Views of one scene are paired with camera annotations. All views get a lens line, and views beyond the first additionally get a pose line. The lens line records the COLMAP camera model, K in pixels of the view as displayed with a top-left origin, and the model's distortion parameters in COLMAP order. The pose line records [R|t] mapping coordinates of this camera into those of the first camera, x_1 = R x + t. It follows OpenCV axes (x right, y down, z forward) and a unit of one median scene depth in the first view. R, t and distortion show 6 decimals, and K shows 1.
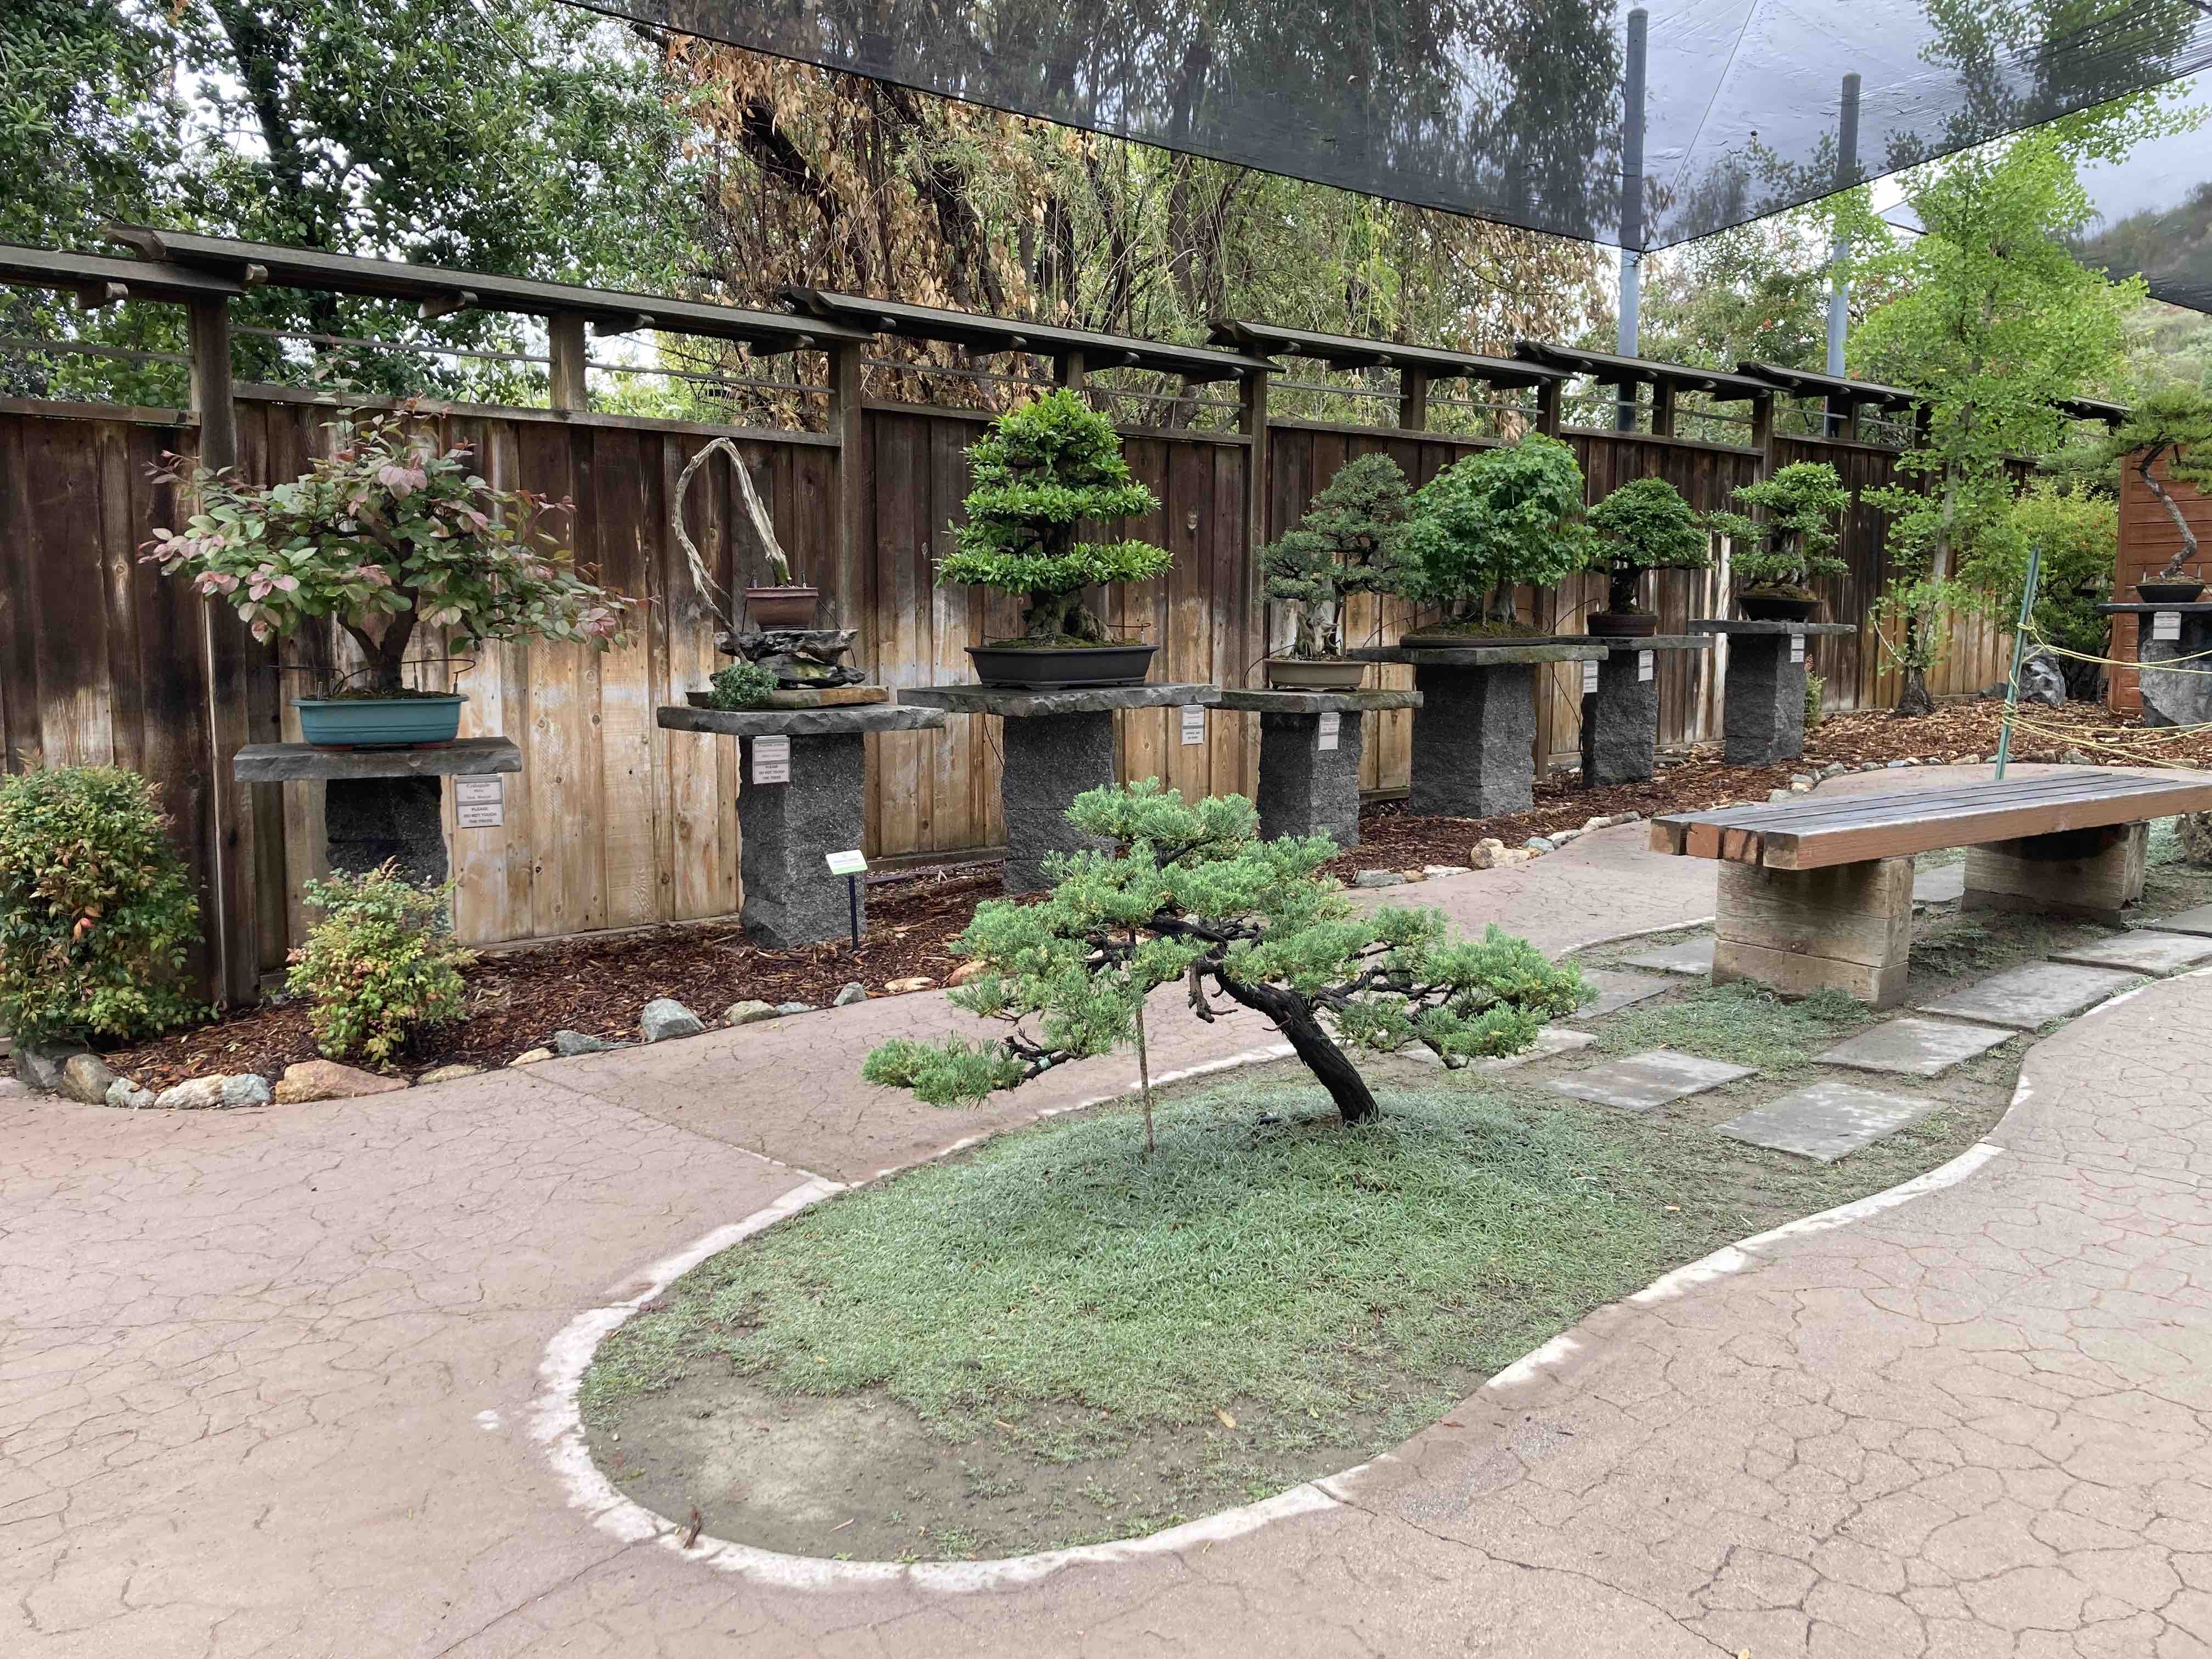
lens RADIAL K [[1786.6, 0, 1095.3], [0, 1786.6, 823.8], [0, 0, 1]] dist [0.016116, -0.011565]
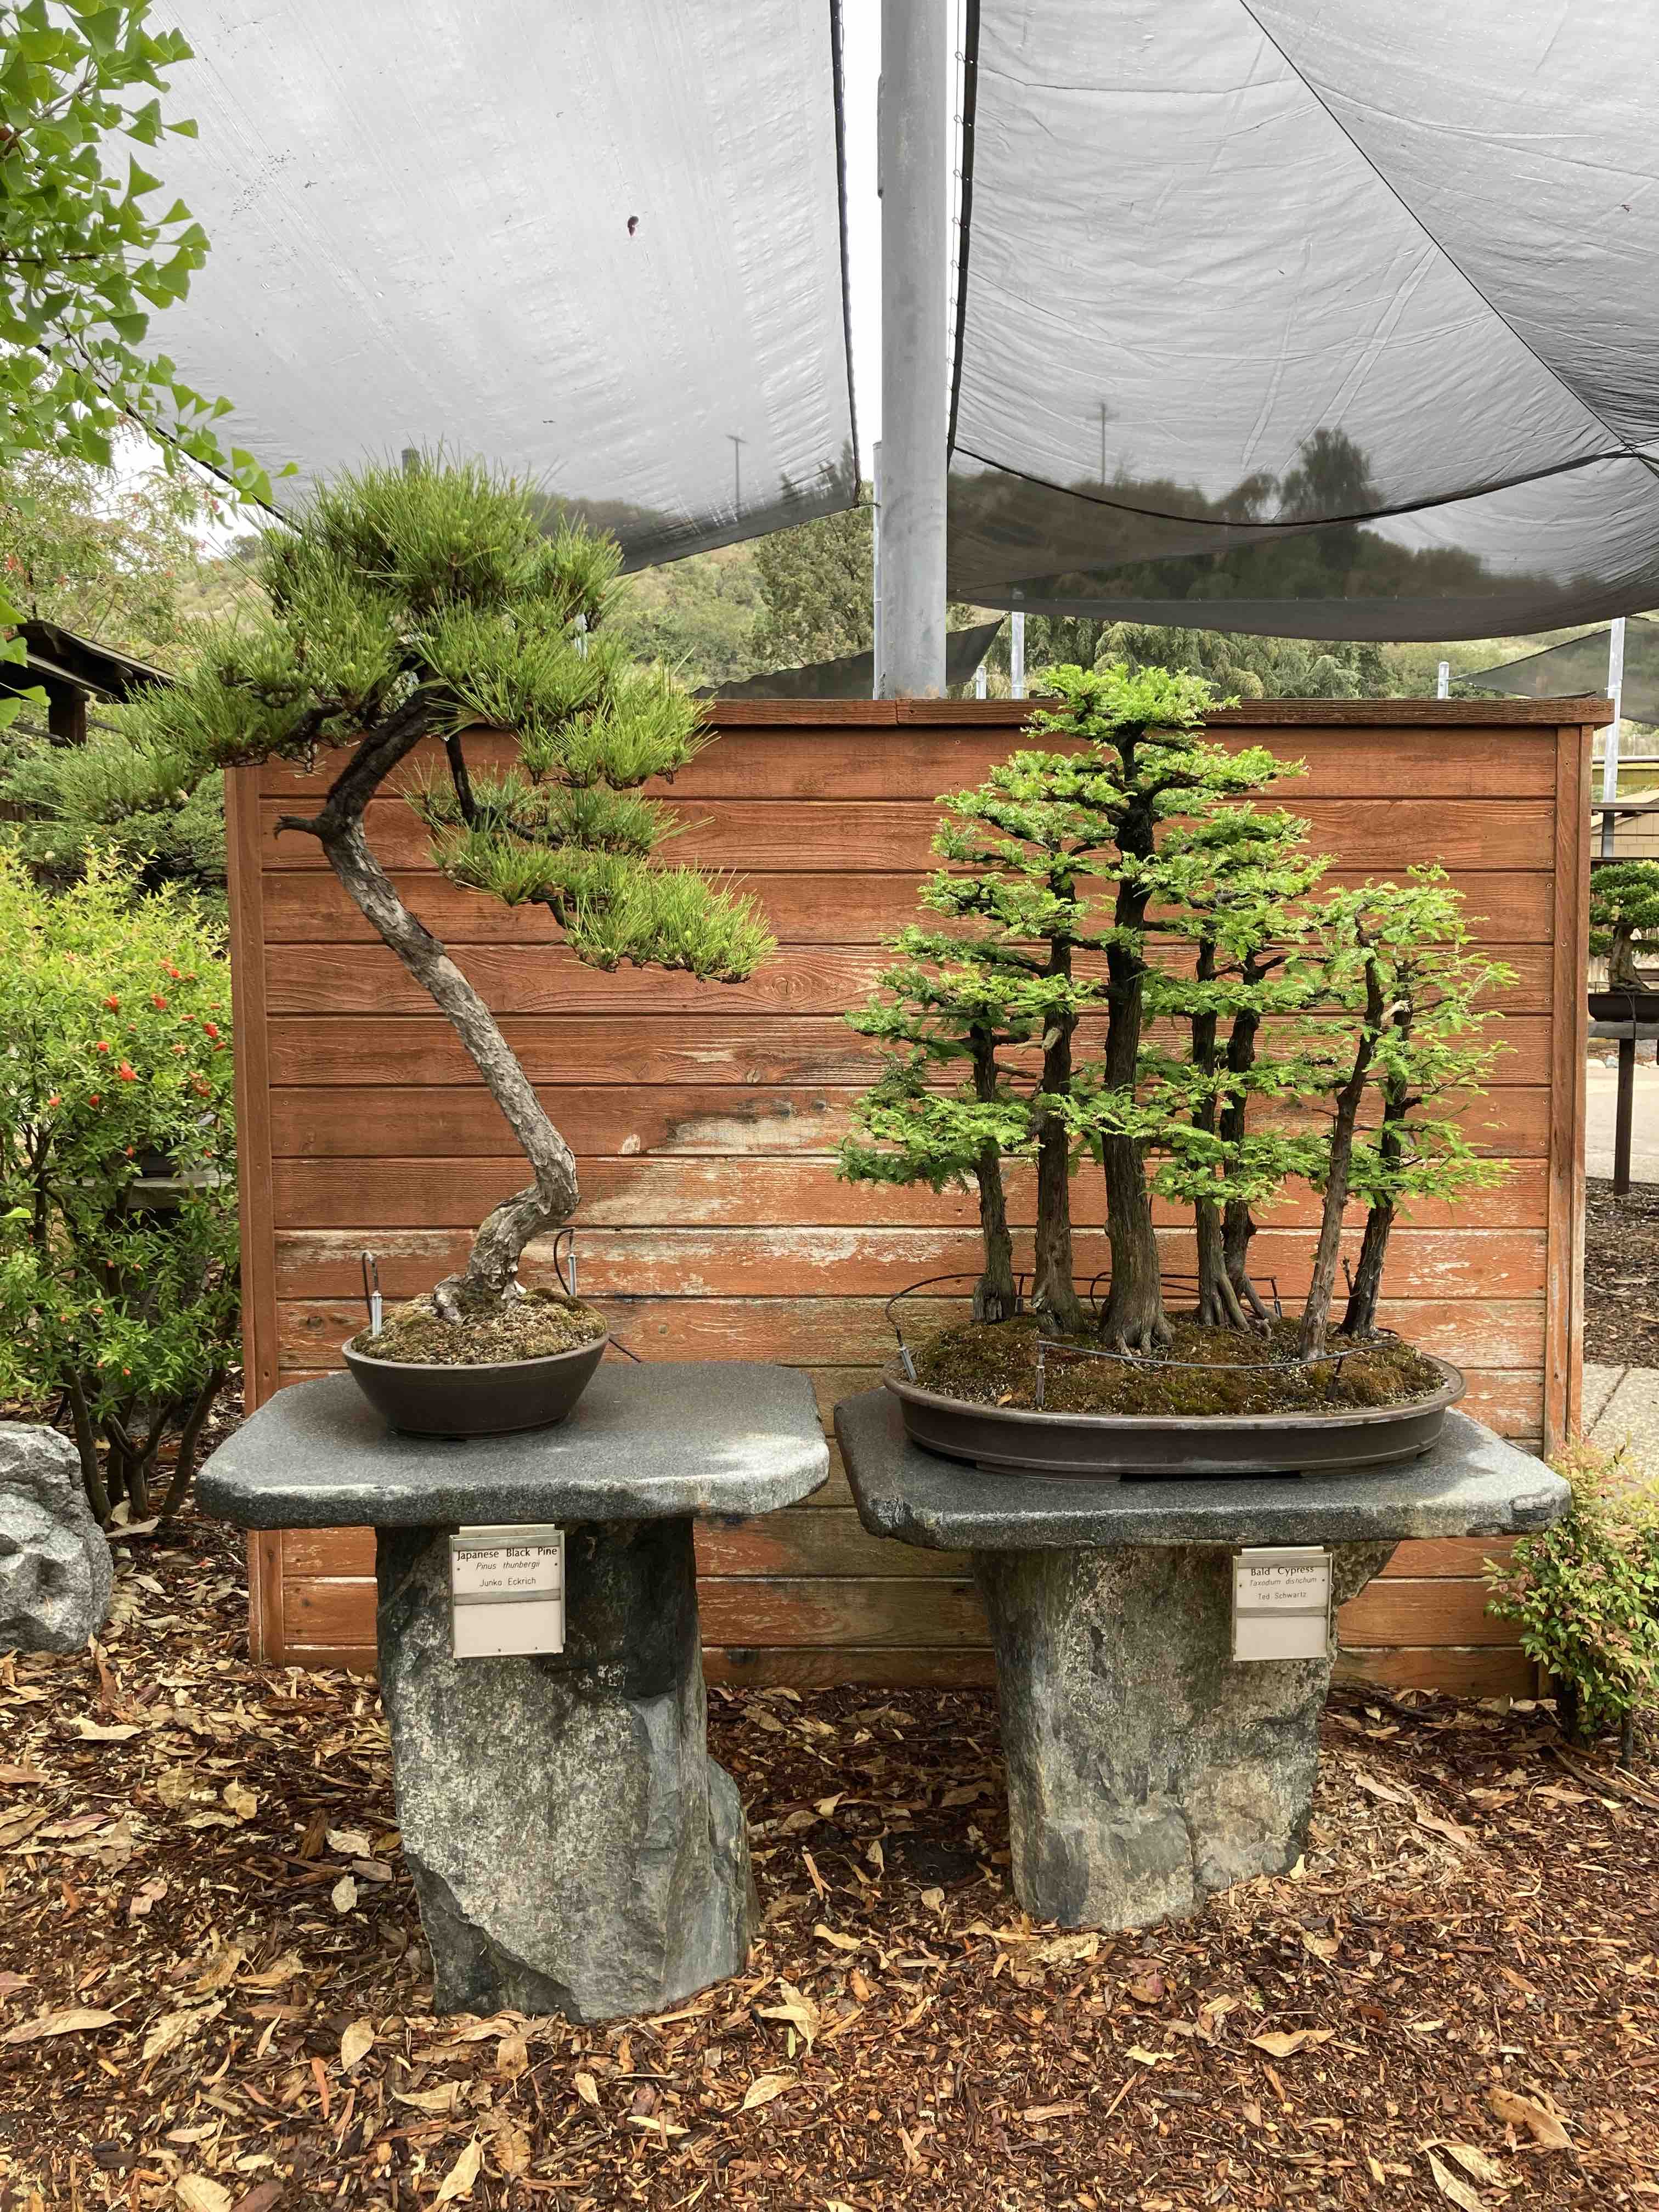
lens RADIAL K [[1786.6, 0, 825.3], [0, 1786.6, 1107.3], [0, 0, 1]] dist [0.016116, -0.011565]
pose [[0.663257, -0.063684, 0.745677, 0.461673], [0.077694, 0.996848, 0.016029, -0.163524], [-0.744348, 0.047304, 0.666114, 0.816104]]
